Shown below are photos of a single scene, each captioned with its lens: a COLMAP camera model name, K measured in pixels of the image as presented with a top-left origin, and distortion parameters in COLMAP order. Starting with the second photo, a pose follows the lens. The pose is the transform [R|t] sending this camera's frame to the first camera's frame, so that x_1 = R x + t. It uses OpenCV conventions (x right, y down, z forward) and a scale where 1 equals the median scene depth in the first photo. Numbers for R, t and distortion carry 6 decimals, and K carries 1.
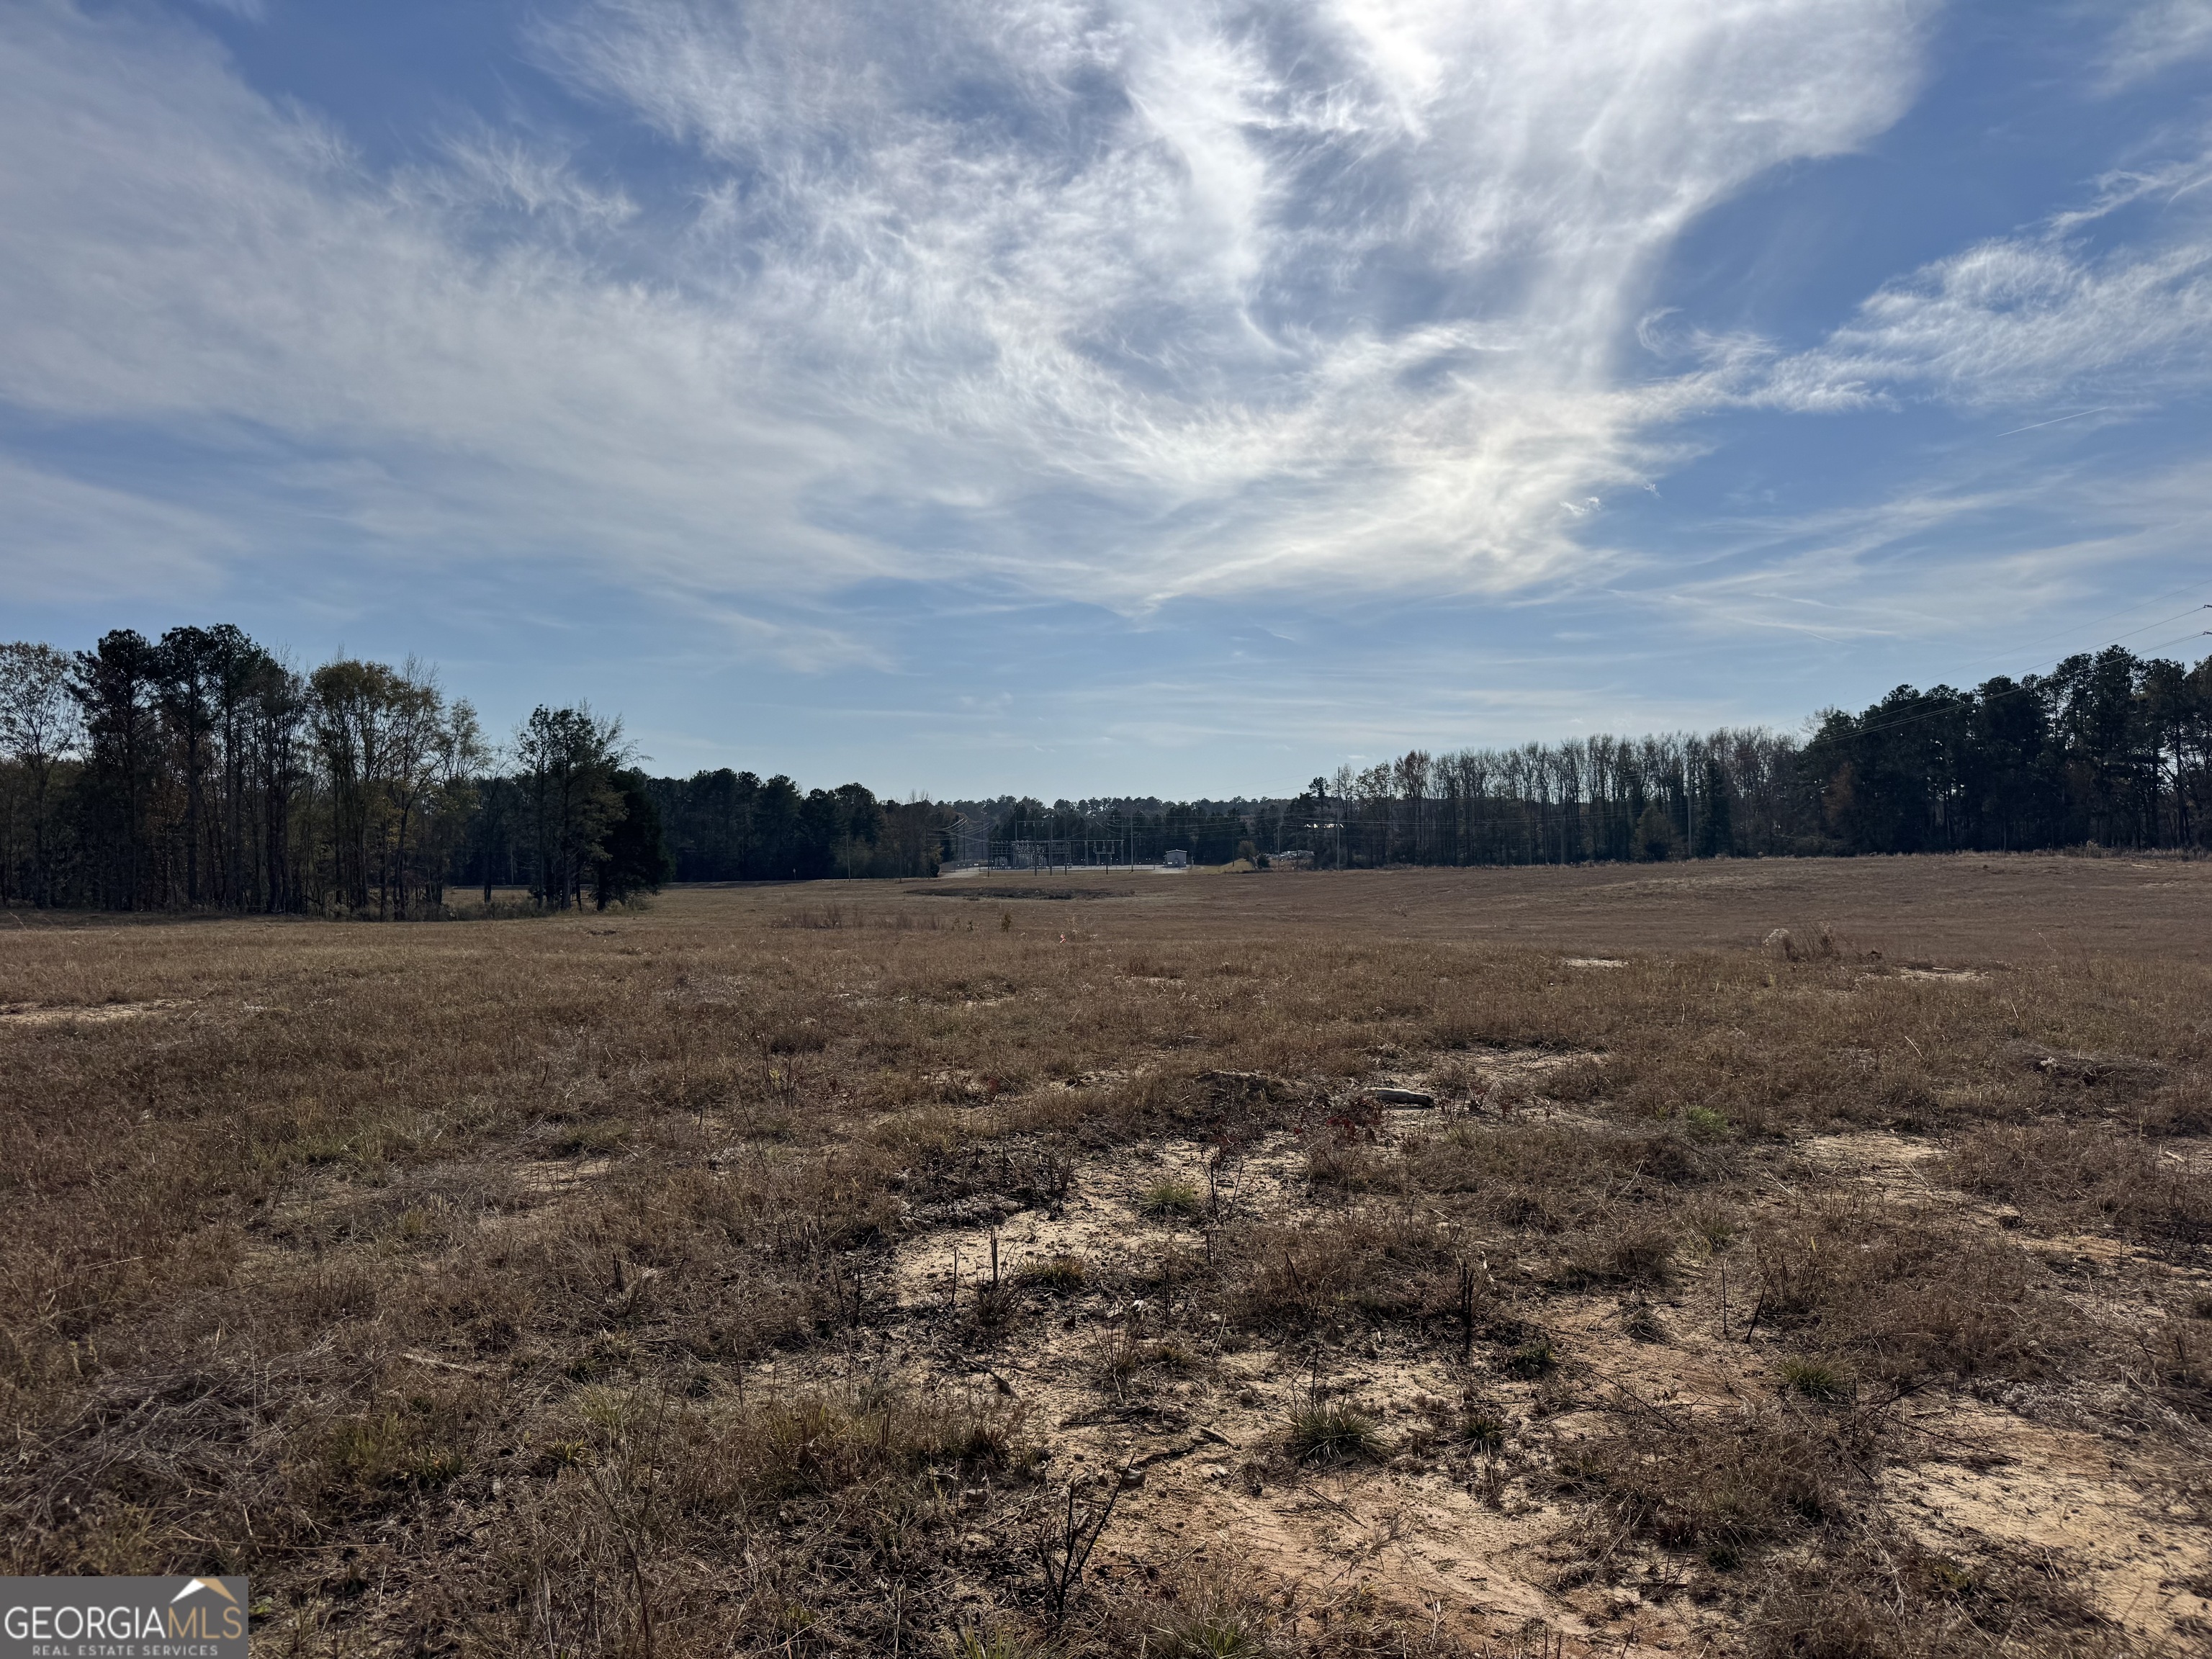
lens RADIAL K [[1510.0, 0, 1122.0], [0, 1510.0, 838.2], [0, 0, 1]] dist [0.039042, -0.064110]
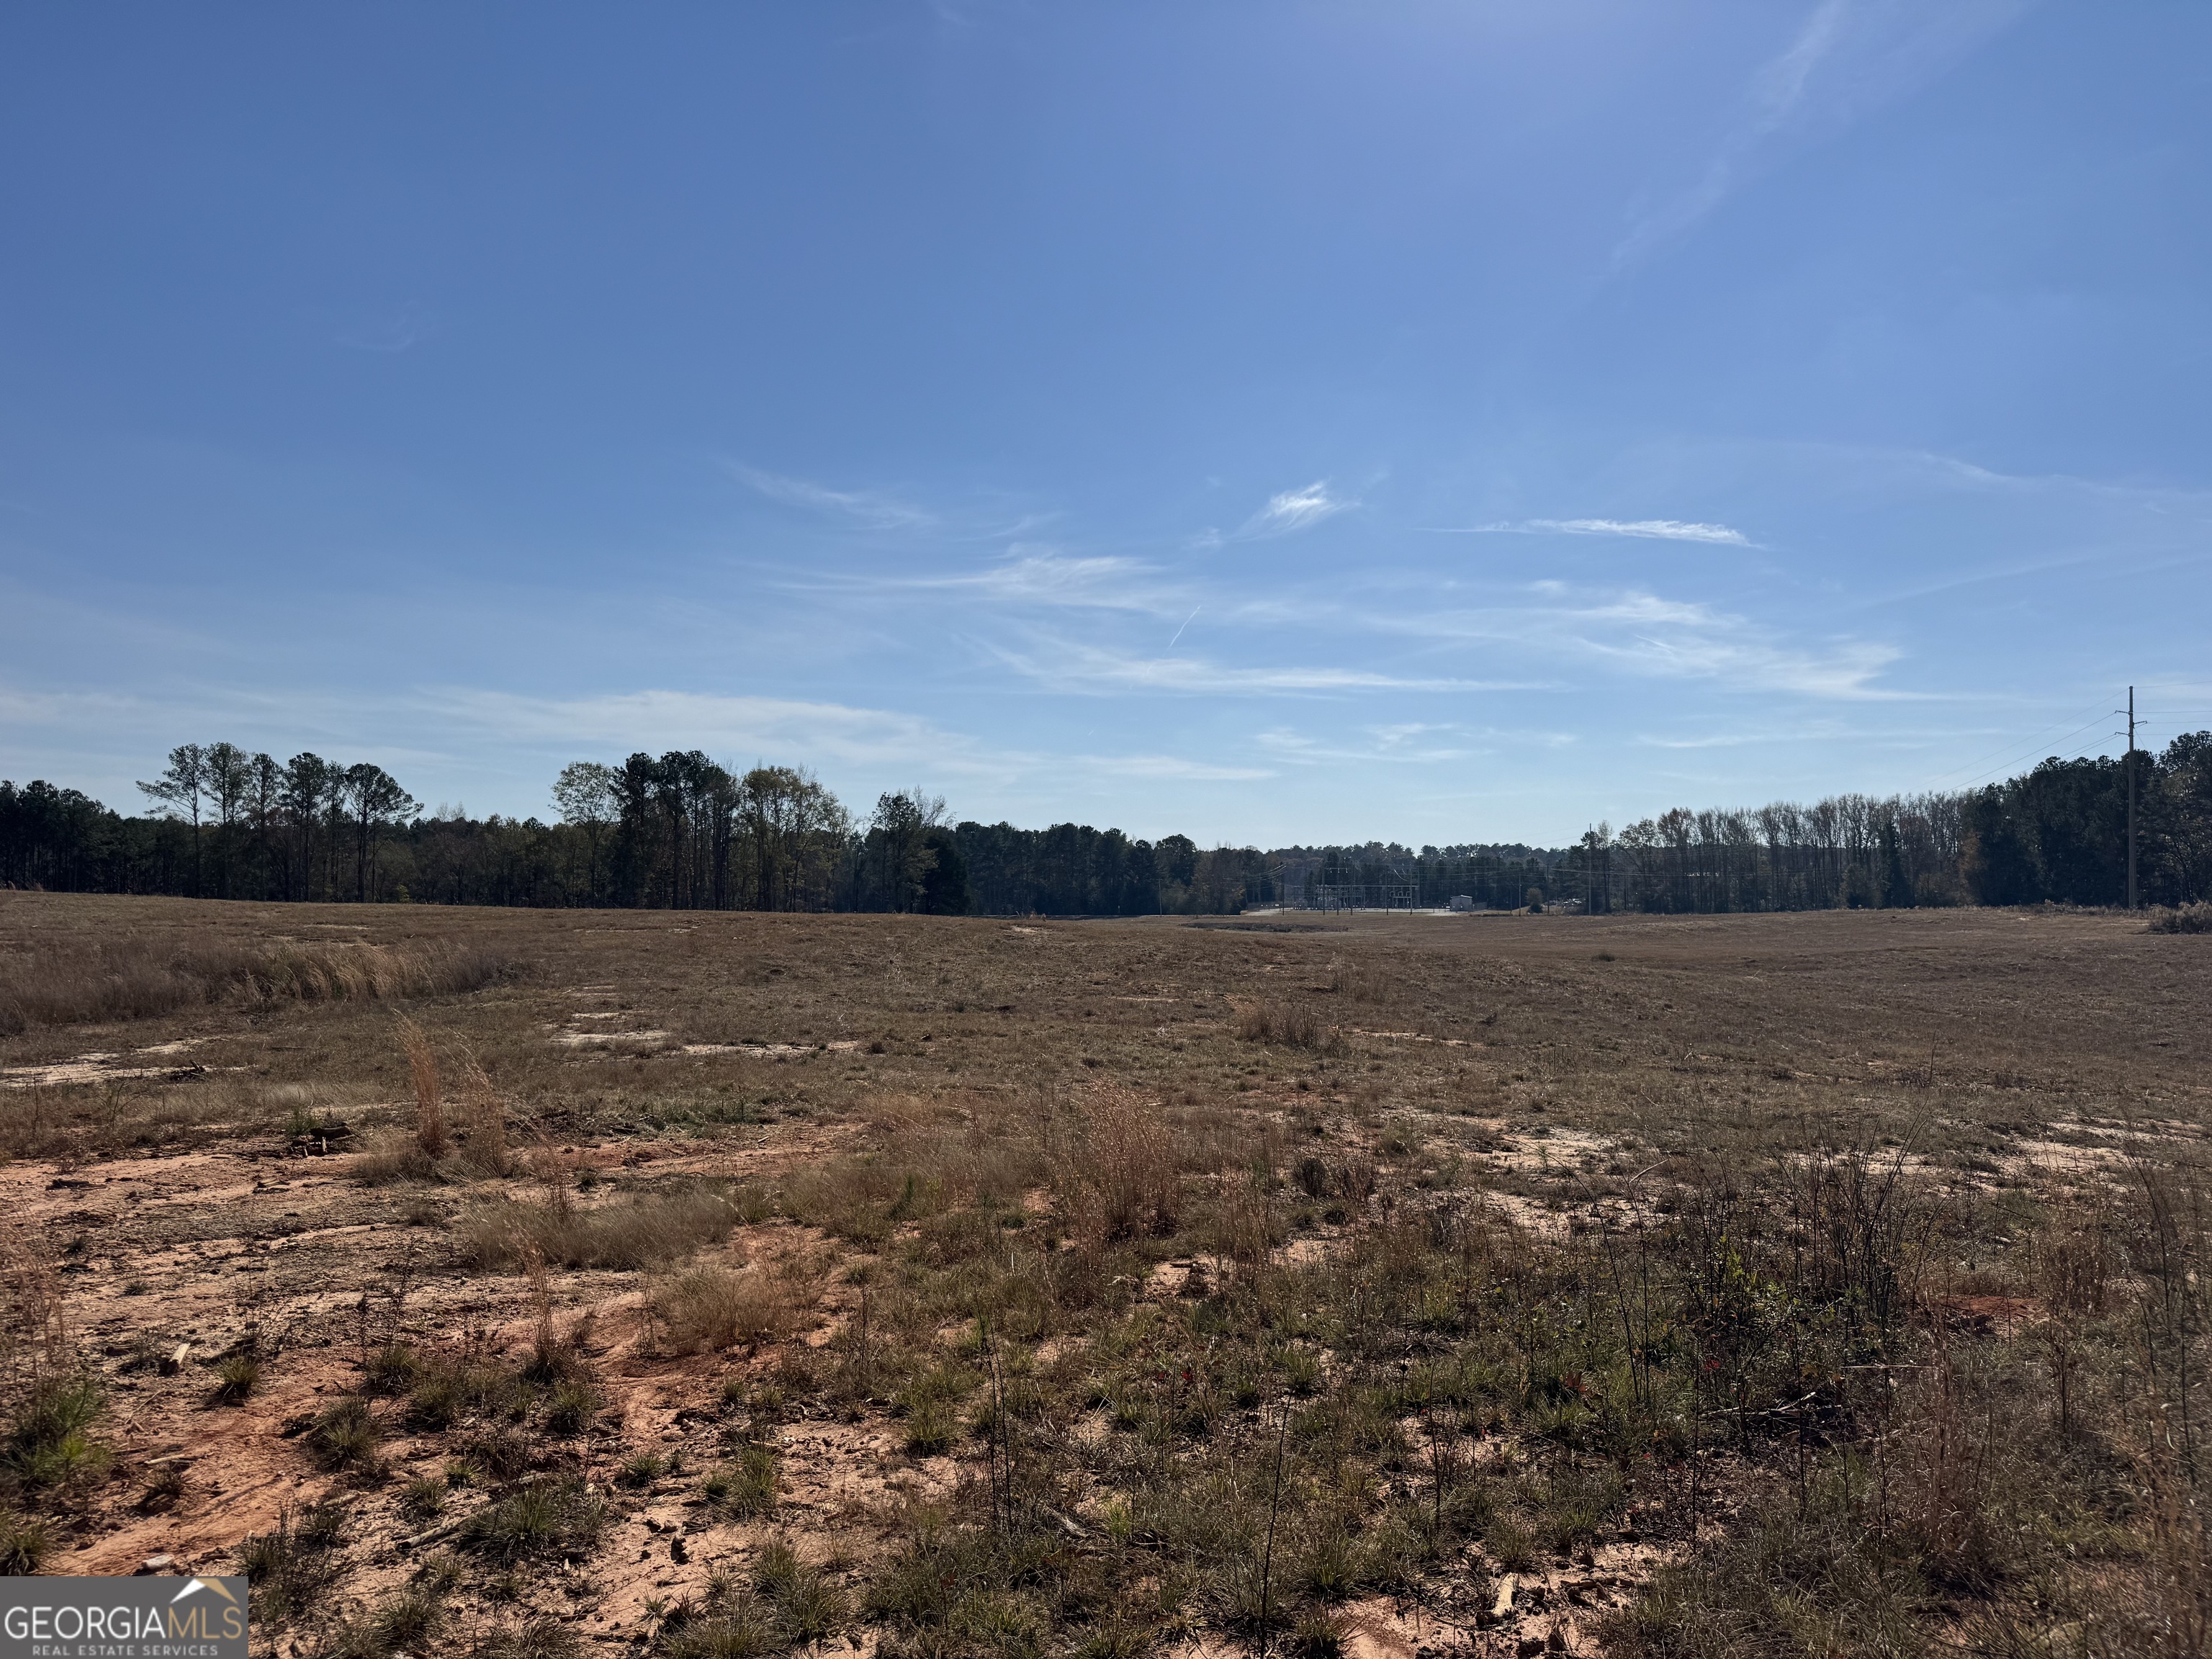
lens RADIAL K [[1510.0, 0, 1111.6], [0, 1510.0, 801.4], [0, 0, 1]] dist [0.039042, -0.064110]
pose [[0.961328, -0.001216, -0.275402, 0.106468], [-0.013029, 0.998670, -0.049889, -0.002817], [0.275096, 0.051548, 0.960034, -0.162014]]
